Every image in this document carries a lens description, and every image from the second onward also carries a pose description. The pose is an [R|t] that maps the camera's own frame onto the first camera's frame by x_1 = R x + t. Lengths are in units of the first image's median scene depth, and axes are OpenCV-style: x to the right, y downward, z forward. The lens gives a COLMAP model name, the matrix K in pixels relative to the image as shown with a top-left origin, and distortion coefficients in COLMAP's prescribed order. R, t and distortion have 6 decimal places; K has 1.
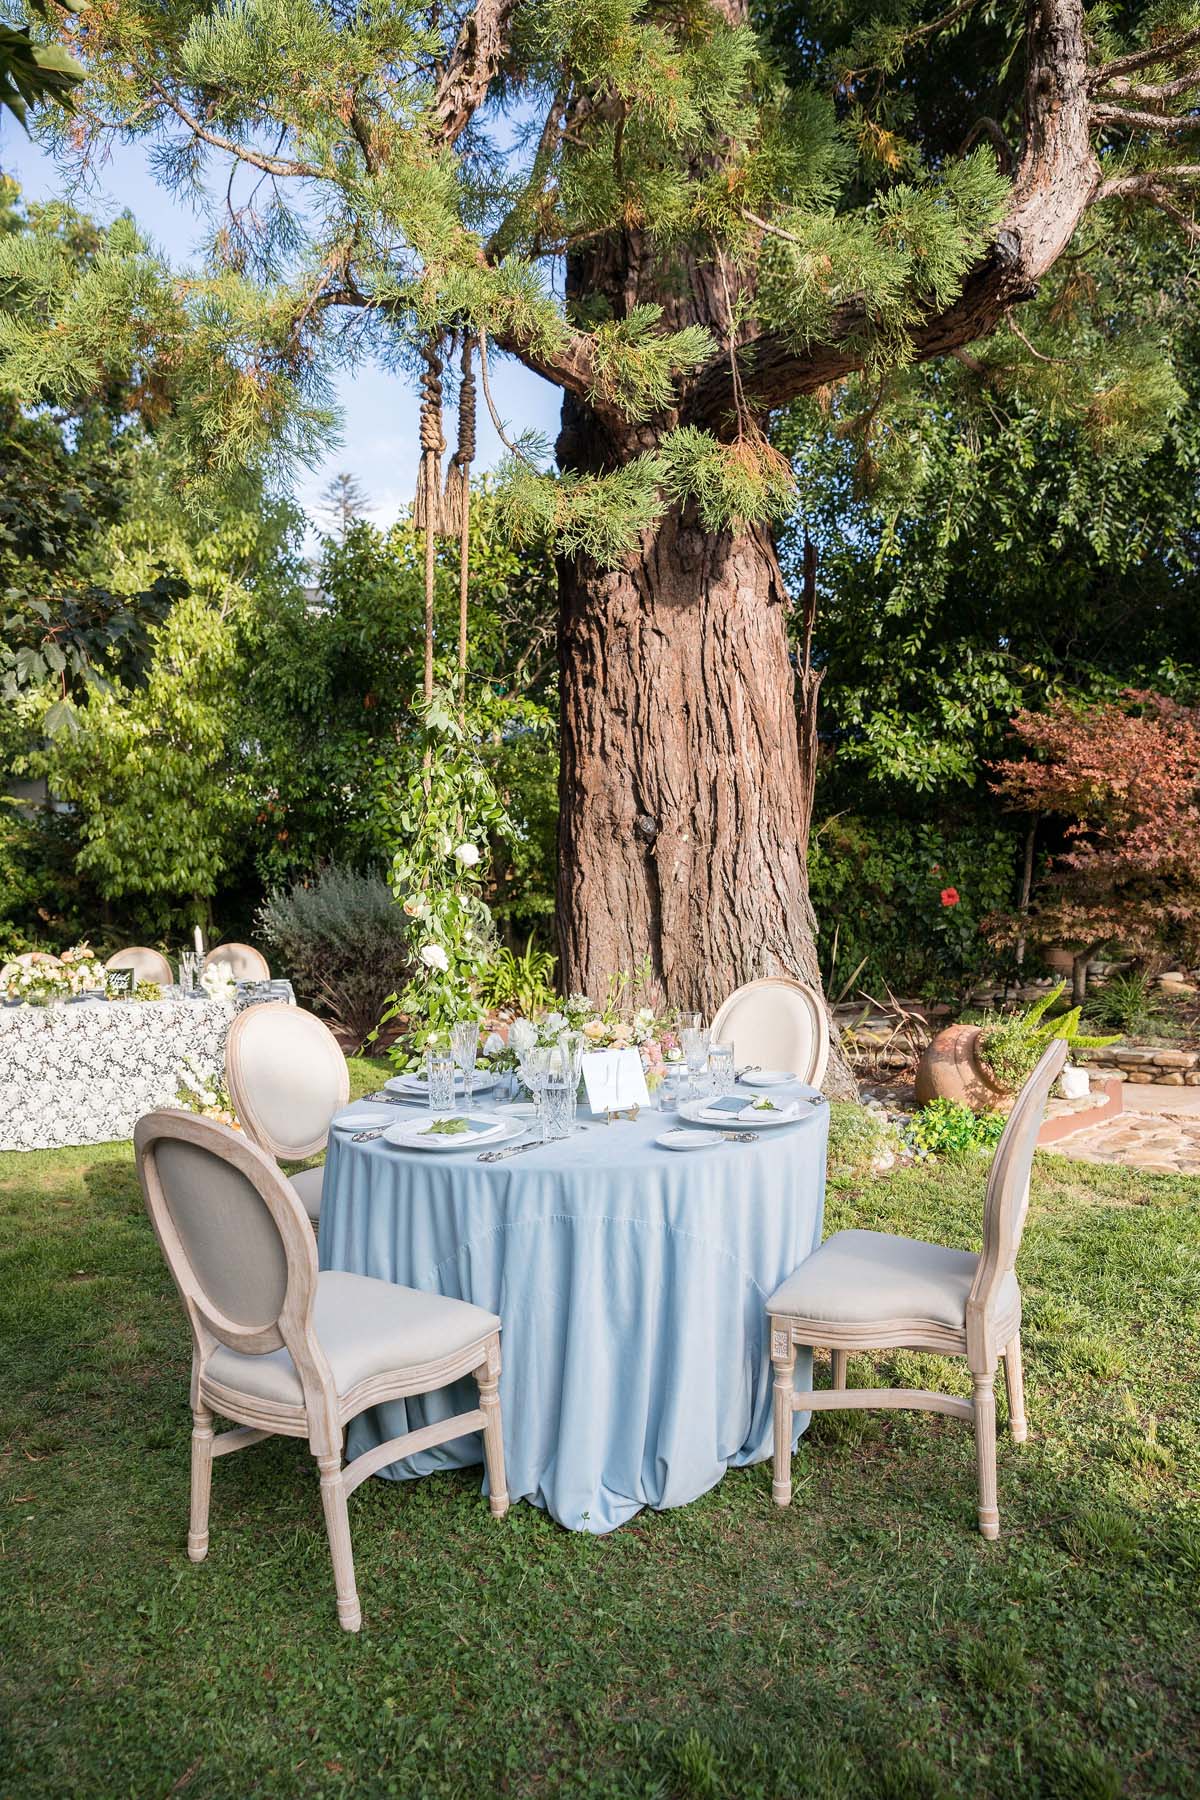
lens RADIAL K [[1287.8, 0, 600.9], [0, 1287.8, 894.3], [0, 0, 1]] dist [-0.003423, -0.000364]
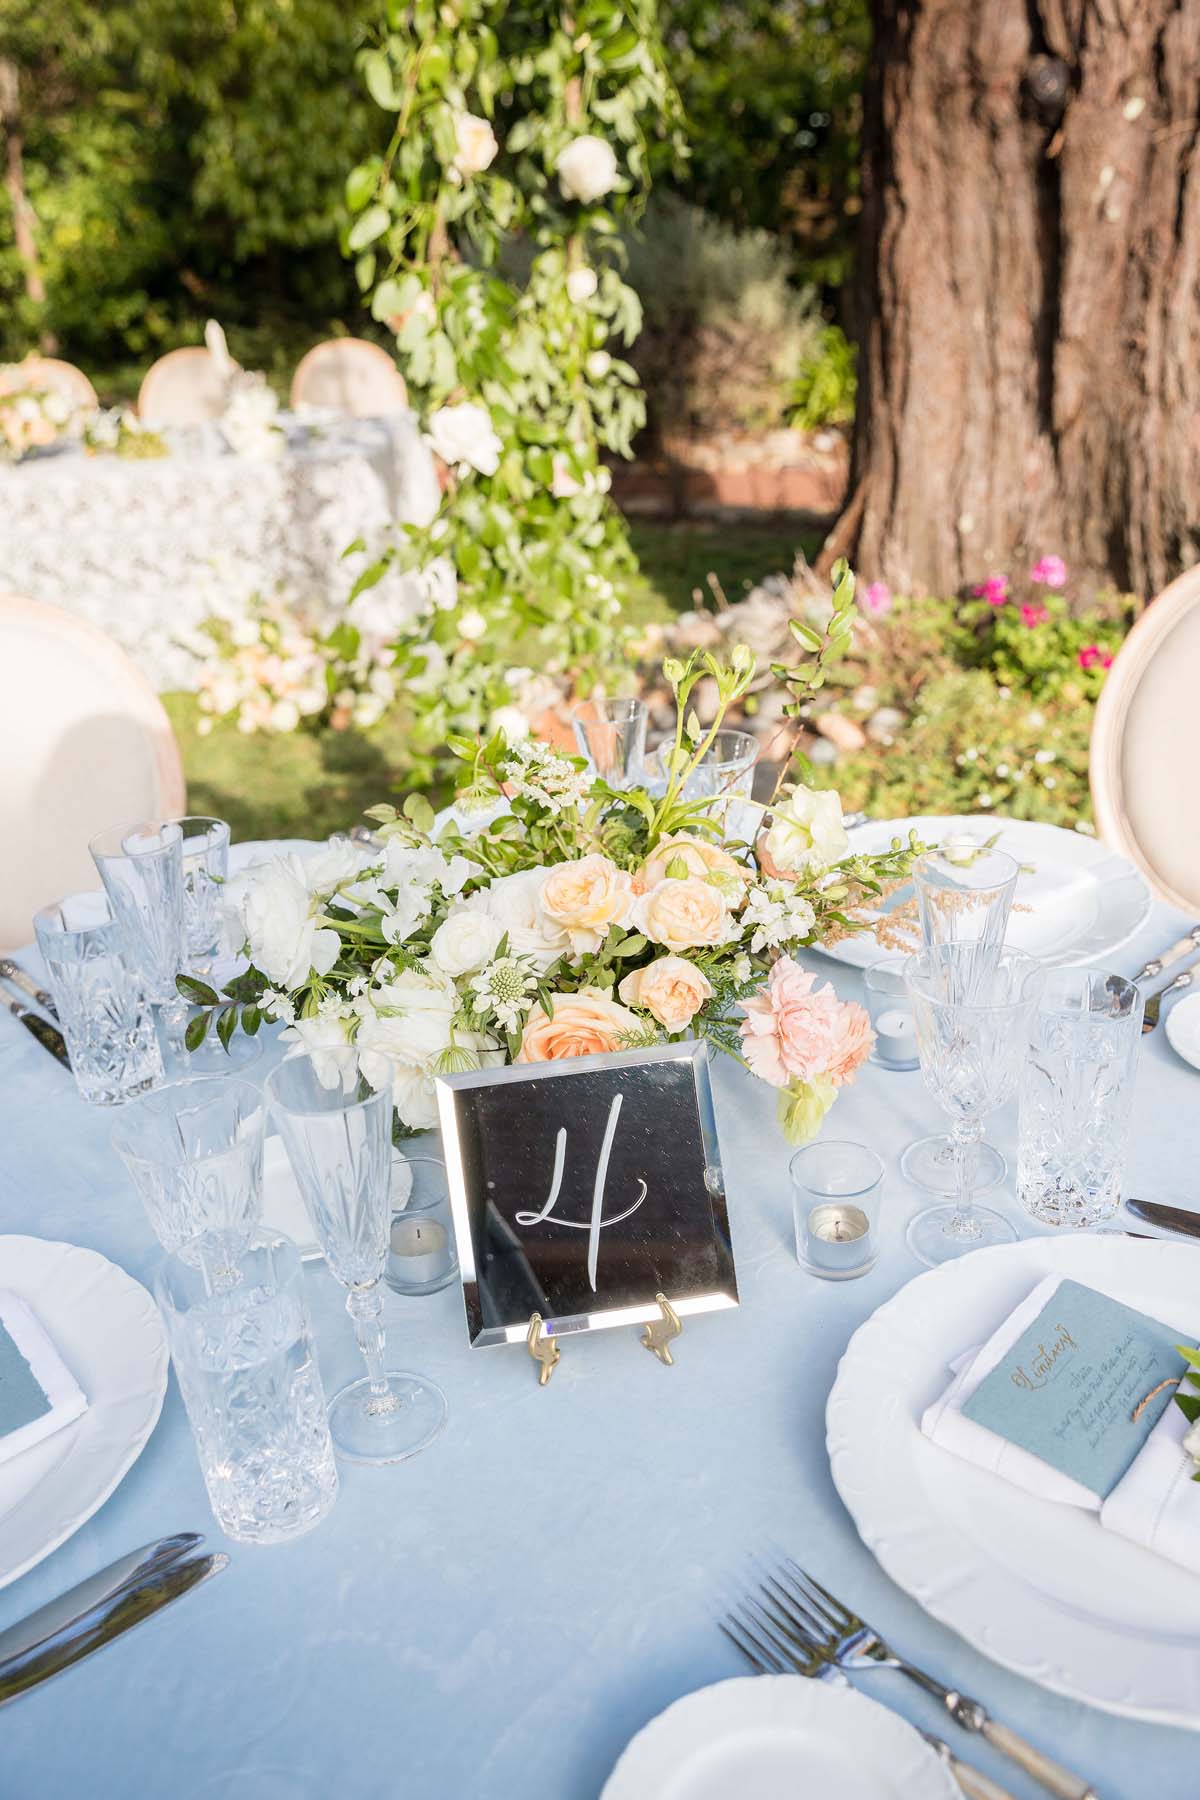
lens RADIAL K [[1534.5, 0, 592.0], [0, 1534.5, 899.5], [0, 0, 1]] dist [-0.007205, 0.032813]
pose [[0.966758, 0.083268, -0.241753, 0.034109], [0.020748, 0.916823, 0.398755, -0.009053], [0.254848, -0.390516, 0.884618, 0.361641]]
